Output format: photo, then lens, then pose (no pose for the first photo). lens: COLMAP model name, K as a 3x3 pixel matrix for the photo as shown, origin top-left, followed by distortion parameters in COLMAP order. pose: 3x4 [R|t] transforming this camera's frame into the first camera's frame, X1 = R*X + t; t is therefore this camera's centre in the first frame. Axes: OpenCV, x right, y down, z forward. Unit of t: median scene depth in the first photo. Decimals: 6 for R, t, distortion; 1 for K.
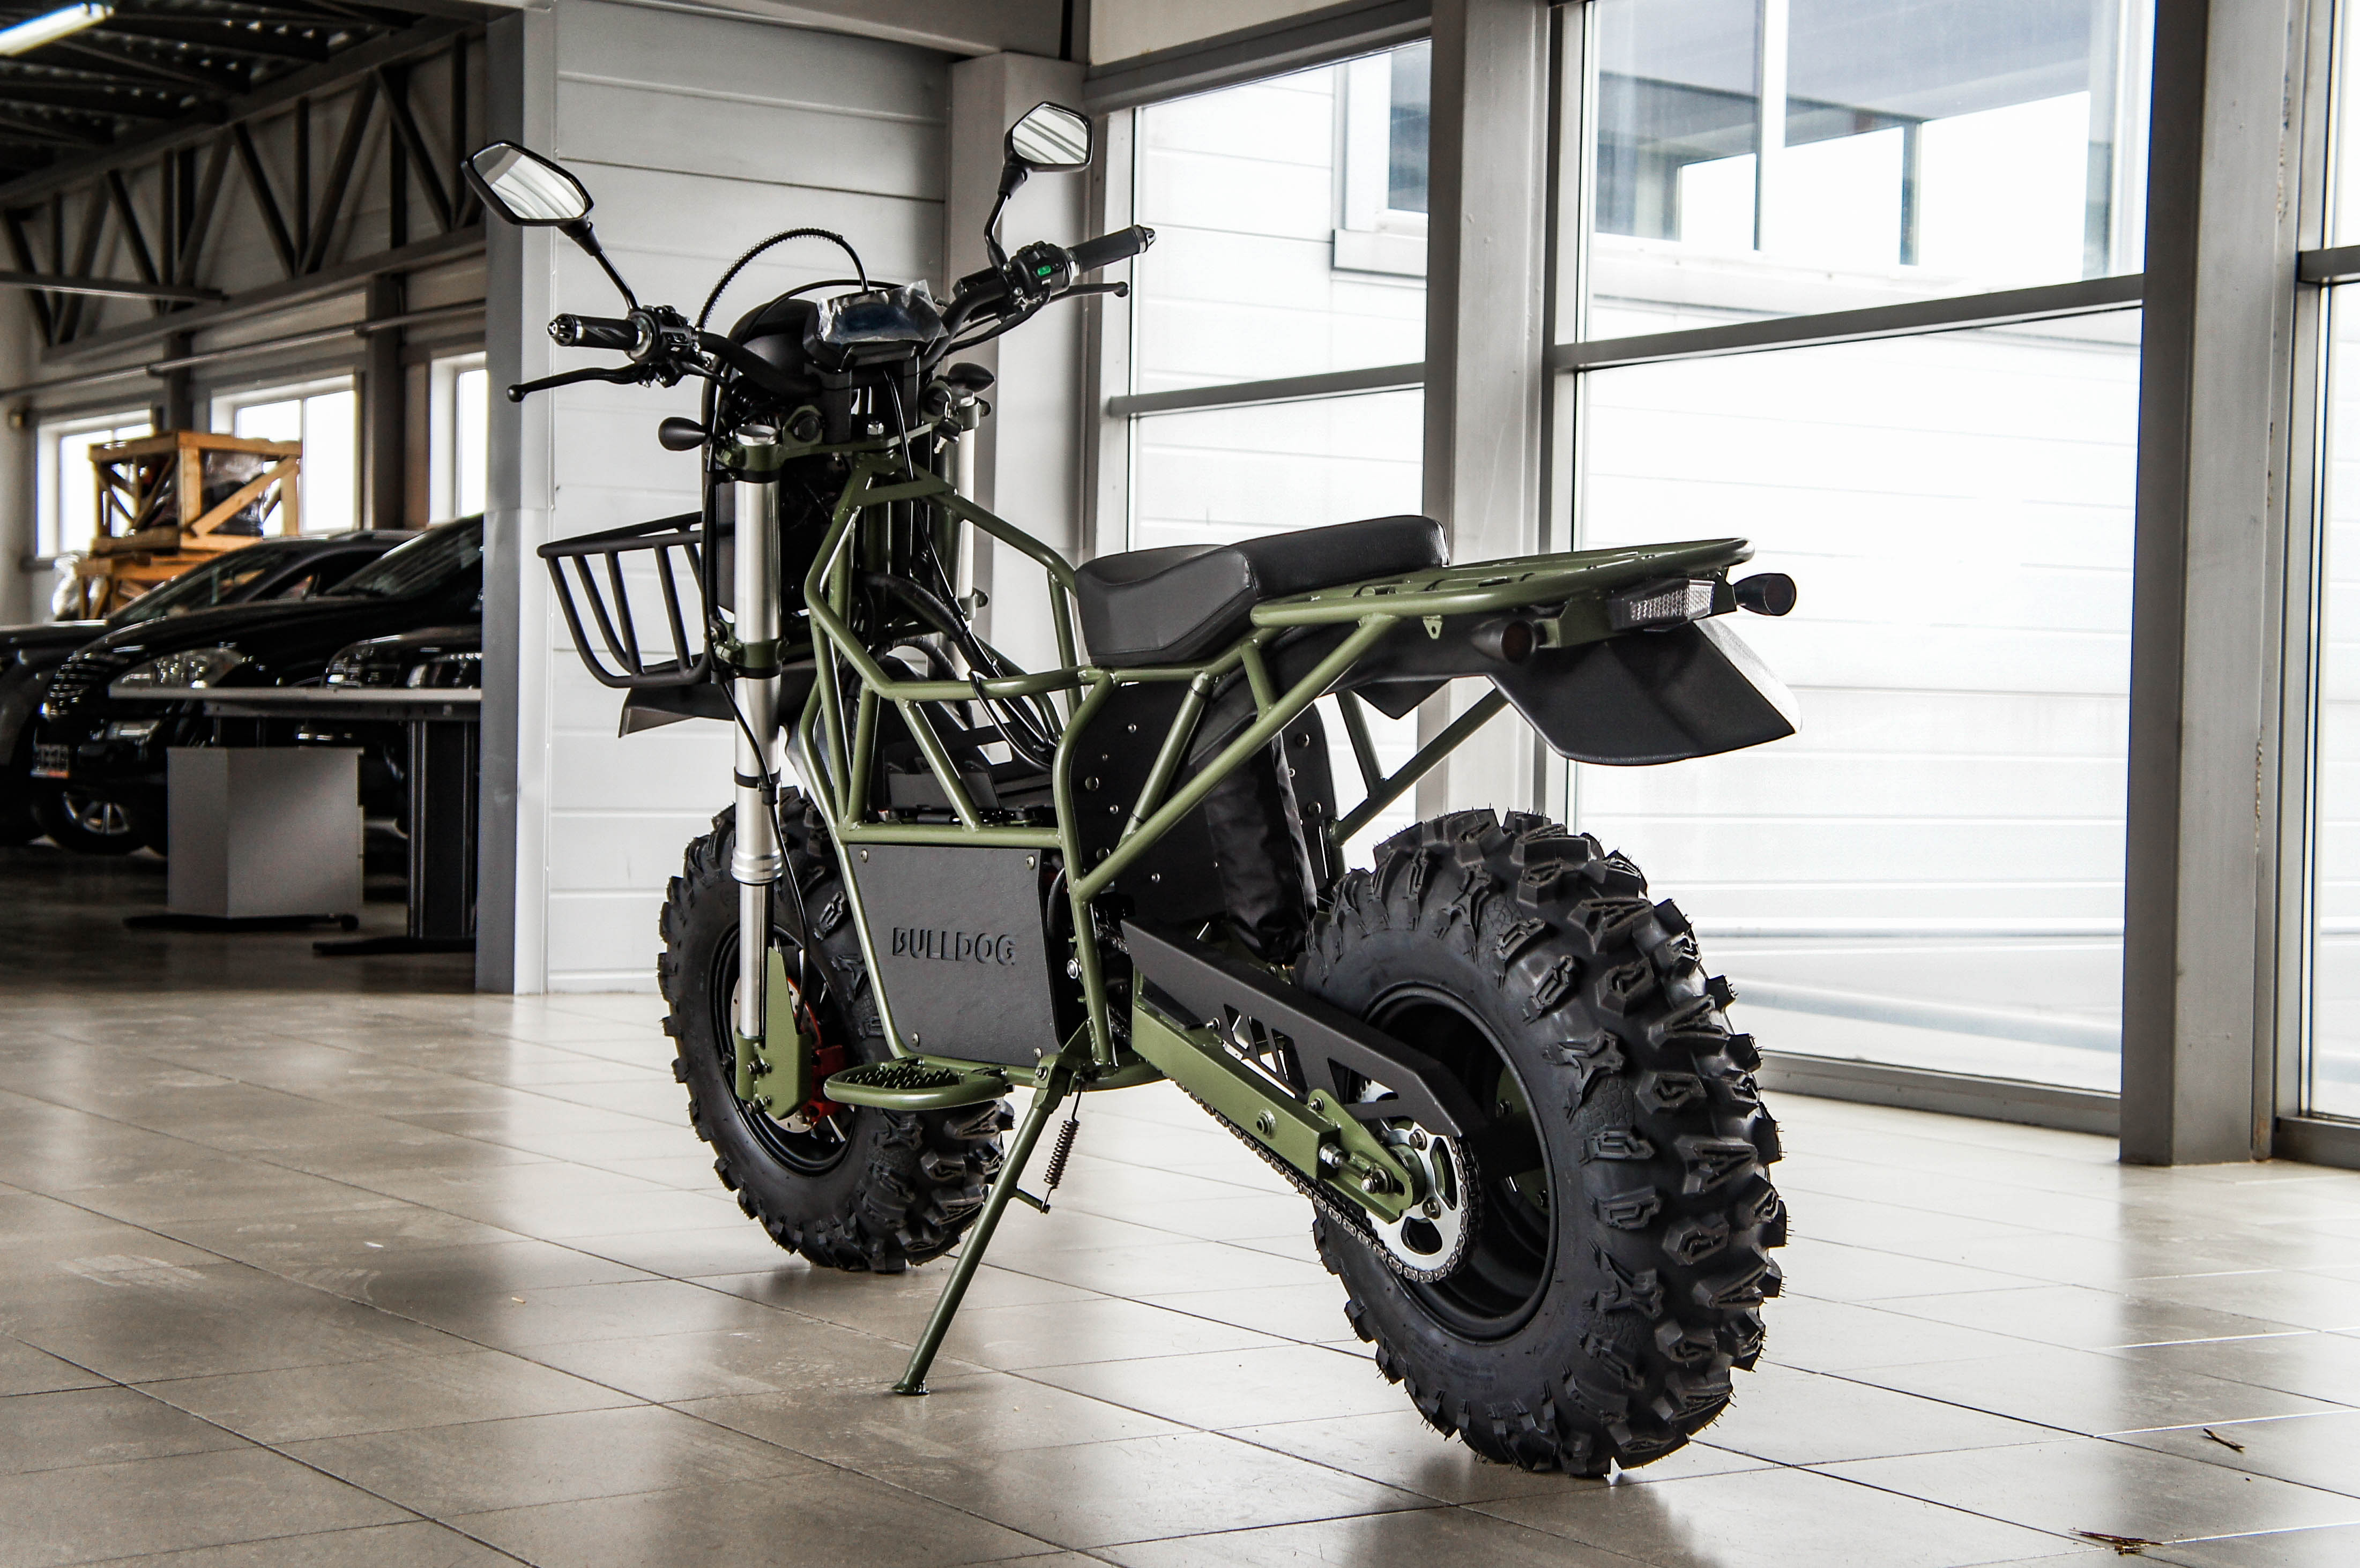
lens RADIAL K [[3691.1, 0, 1180.0], [0, 3691.1, 784.0], [0, 0, 1]] dist [0.126281, 0.005138]
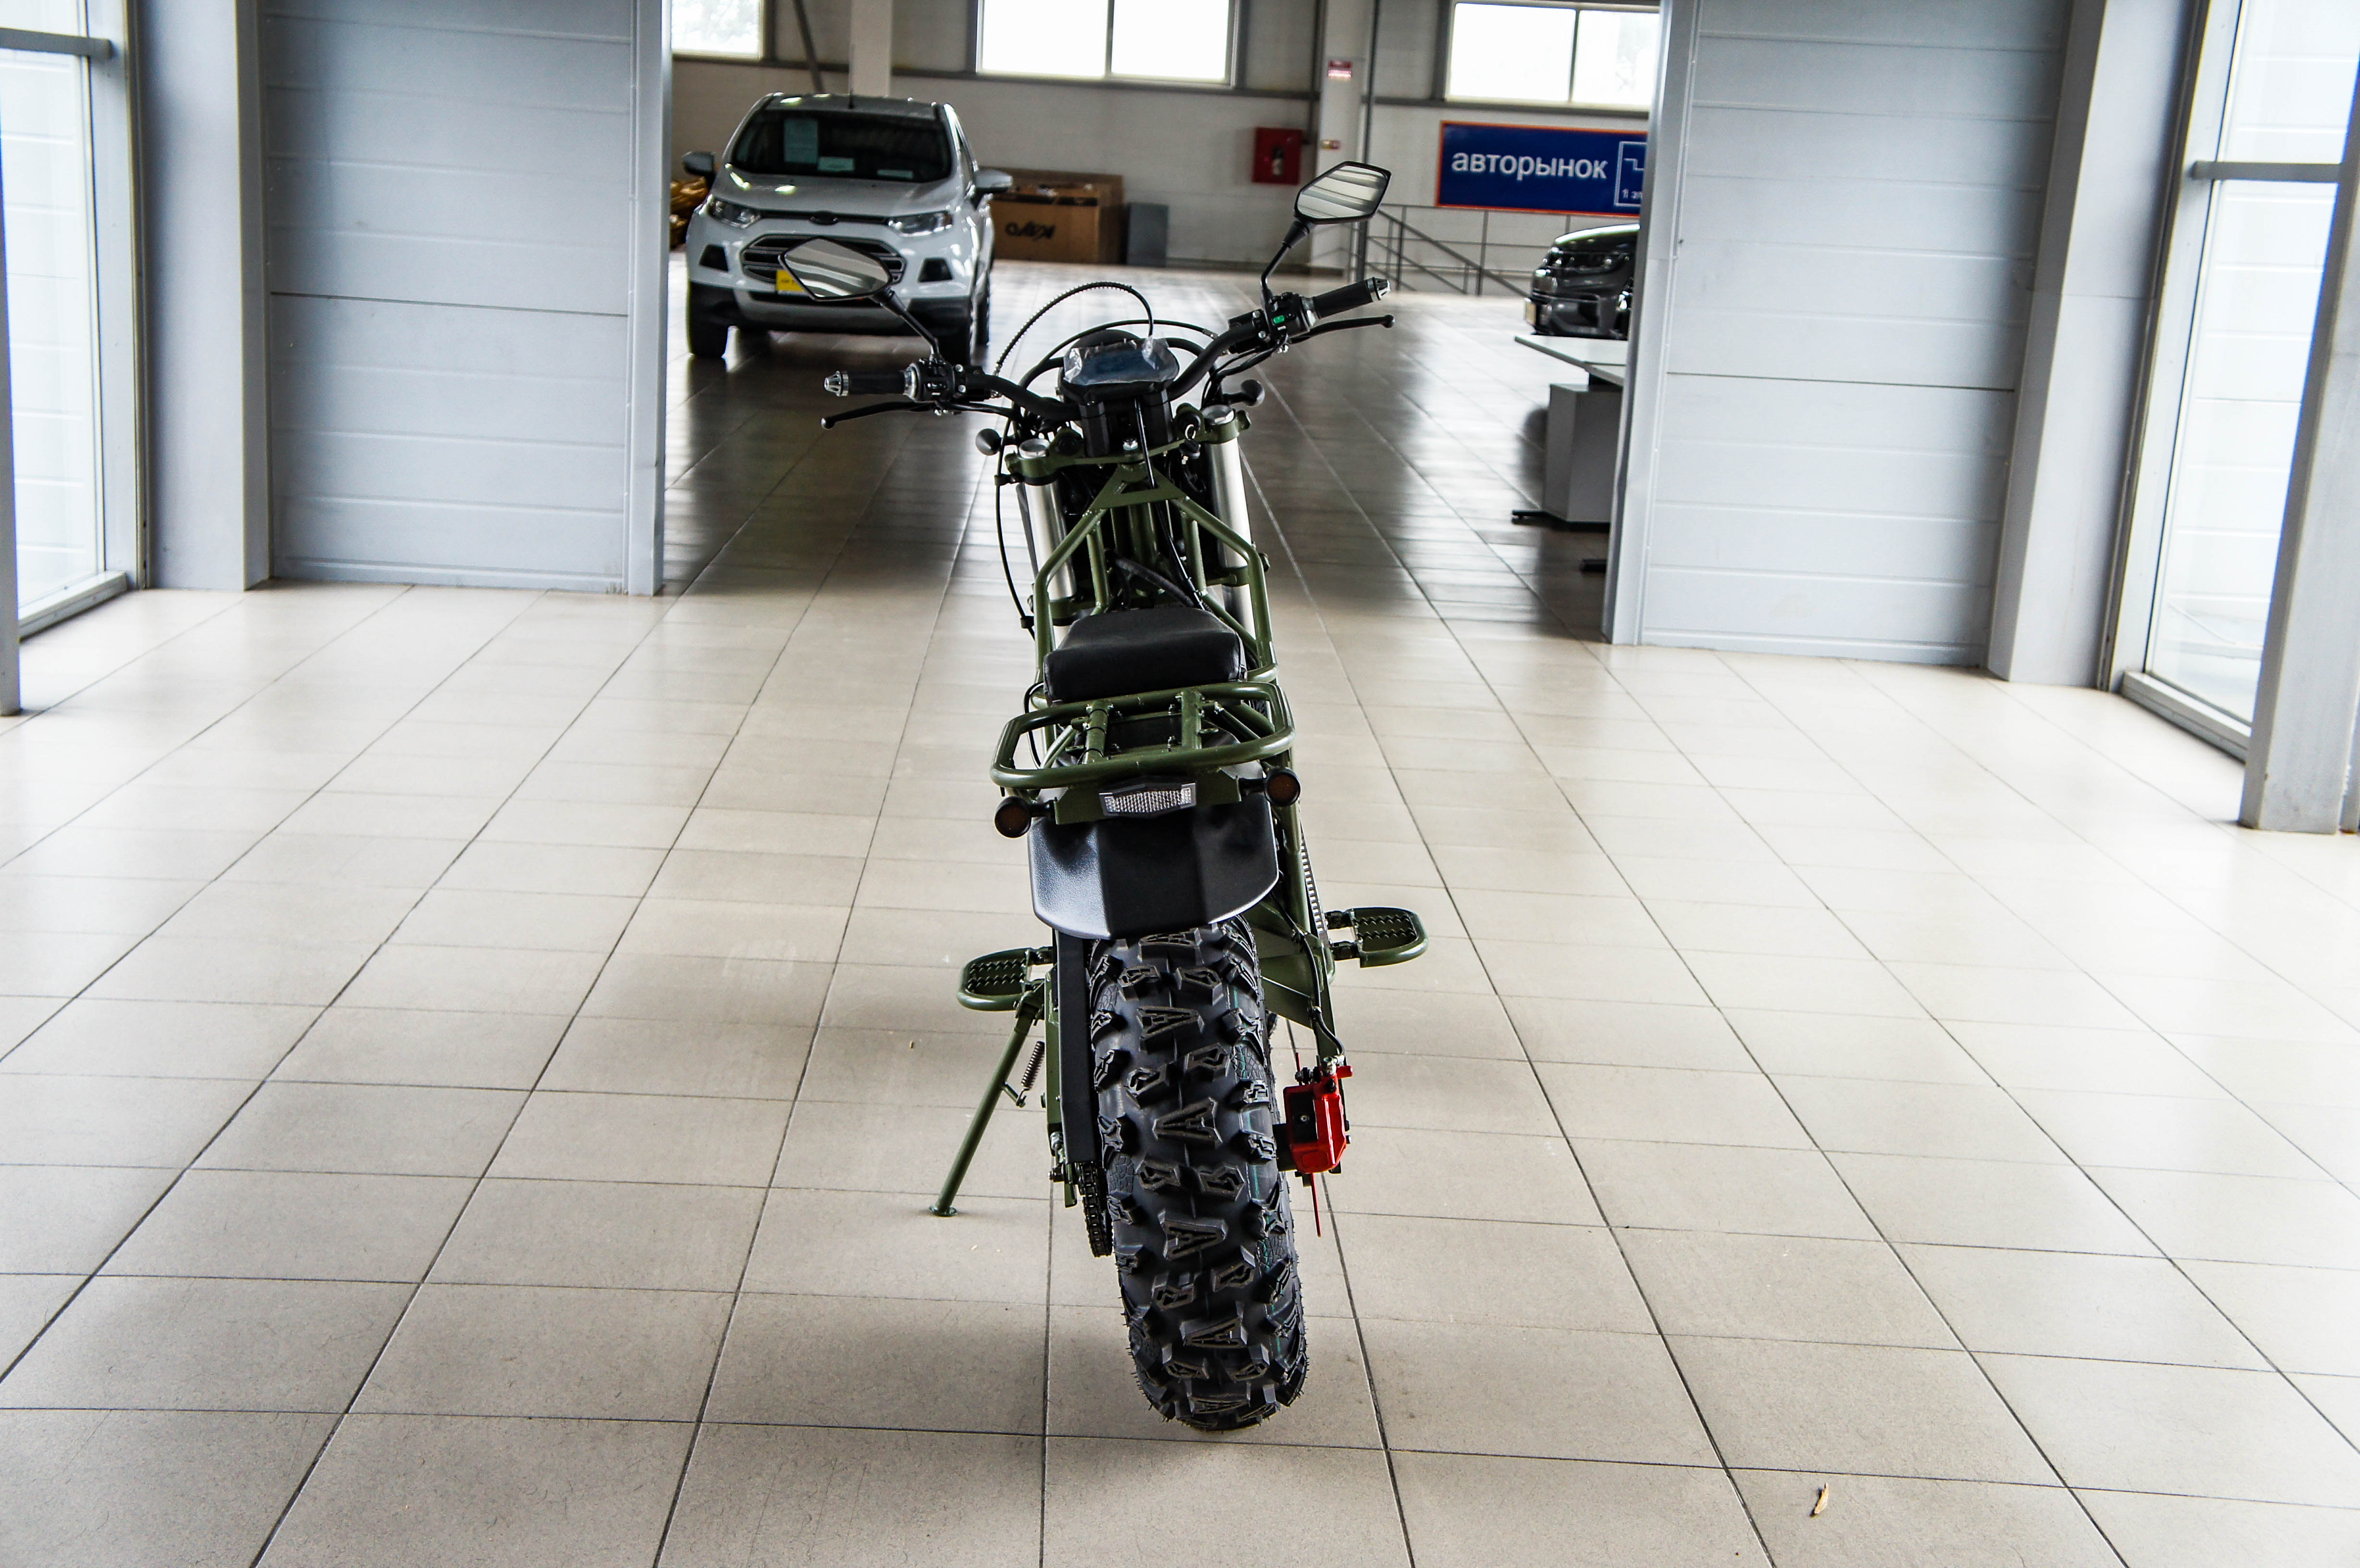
lens RADIAL K [[2961.8, 0, 1180.0], [0, 2961.8, 784.0], [0, 0, 1]] dist [0.028841, 0.026607]
pose [[0.842050, 0.140823, -0.520692, 0.546774], [-0.043964, 0.980025, 0.193955, -0.205521], [0.537605, -0.140428, 0.831421, 0.162517]]
